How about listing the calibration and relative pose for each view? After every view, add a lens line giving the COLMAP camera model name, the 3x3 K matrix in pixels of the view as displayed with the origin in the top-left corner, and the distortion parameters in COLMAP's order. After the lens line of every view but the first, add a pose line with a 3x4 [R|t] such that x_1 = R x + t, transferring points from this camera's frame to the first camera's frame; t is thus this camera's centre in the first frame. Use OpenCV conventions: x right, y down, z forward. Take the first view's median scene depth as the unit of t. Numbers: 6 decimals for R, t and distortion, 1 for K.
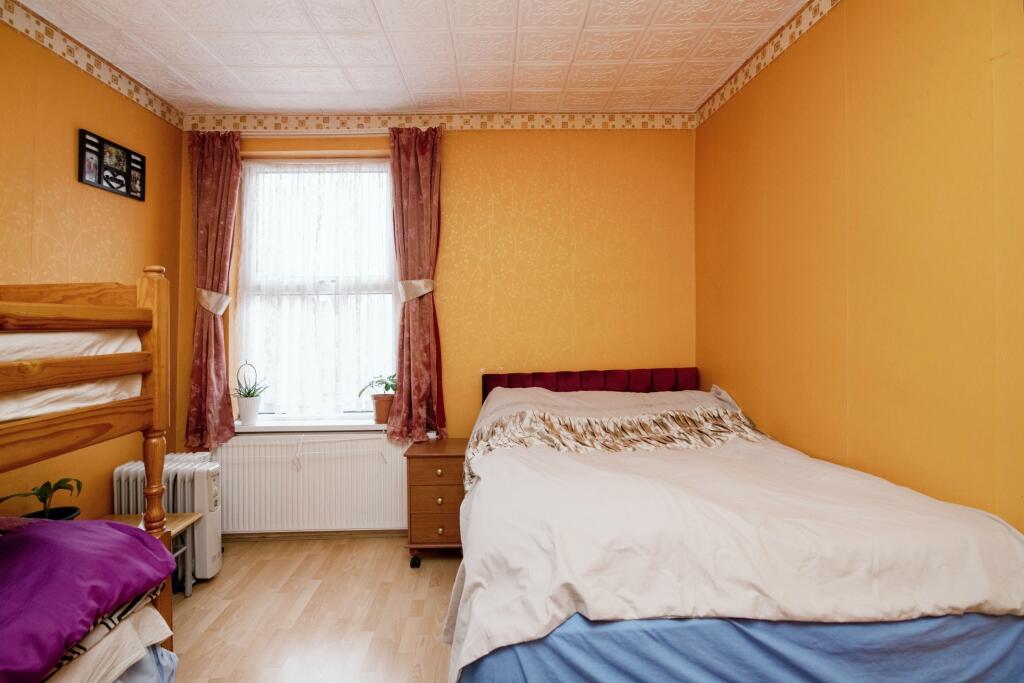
lens RADIAL K [[473.2, 0, 505.4], [0, 473.2, 312.2], [0, 0, 1]] dist [-0.018810, 0.000076]
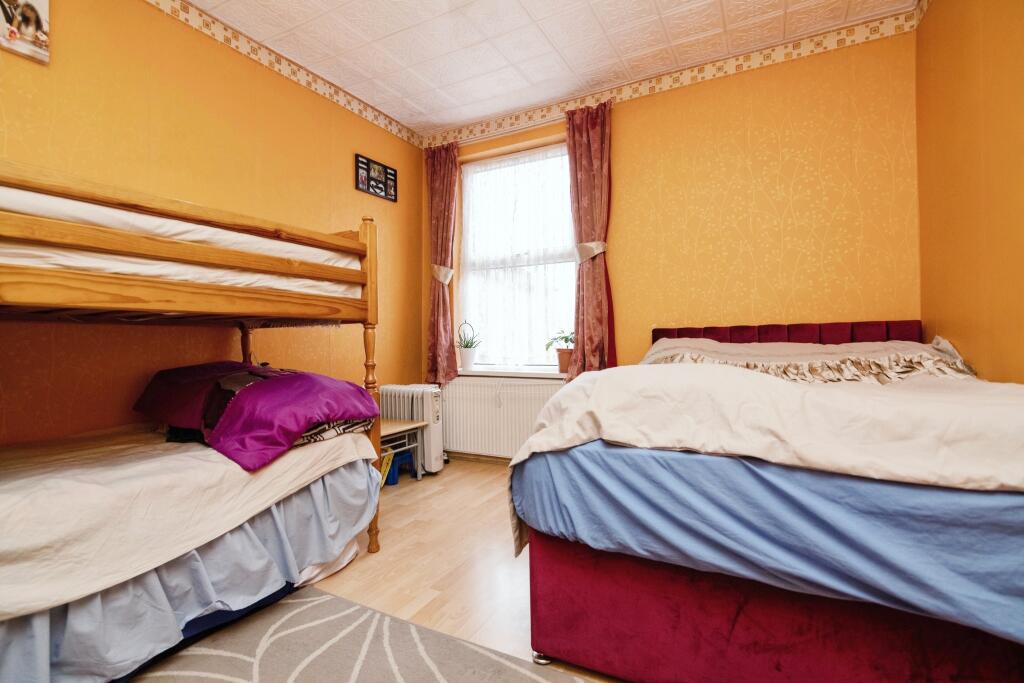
lens RADIAL K [[473.2, 0, 522.8], [0, 473.2, 341.3], [0, 0, 1]] dist [-0.018810, 0.000076]
pose [[0.870426, -0.004172, -0.492282, 0.256959], [0.011288, 0.999870, 0.011484, 0.171564], [0.492170, -0.015553, 0.870360, -0.056242]]
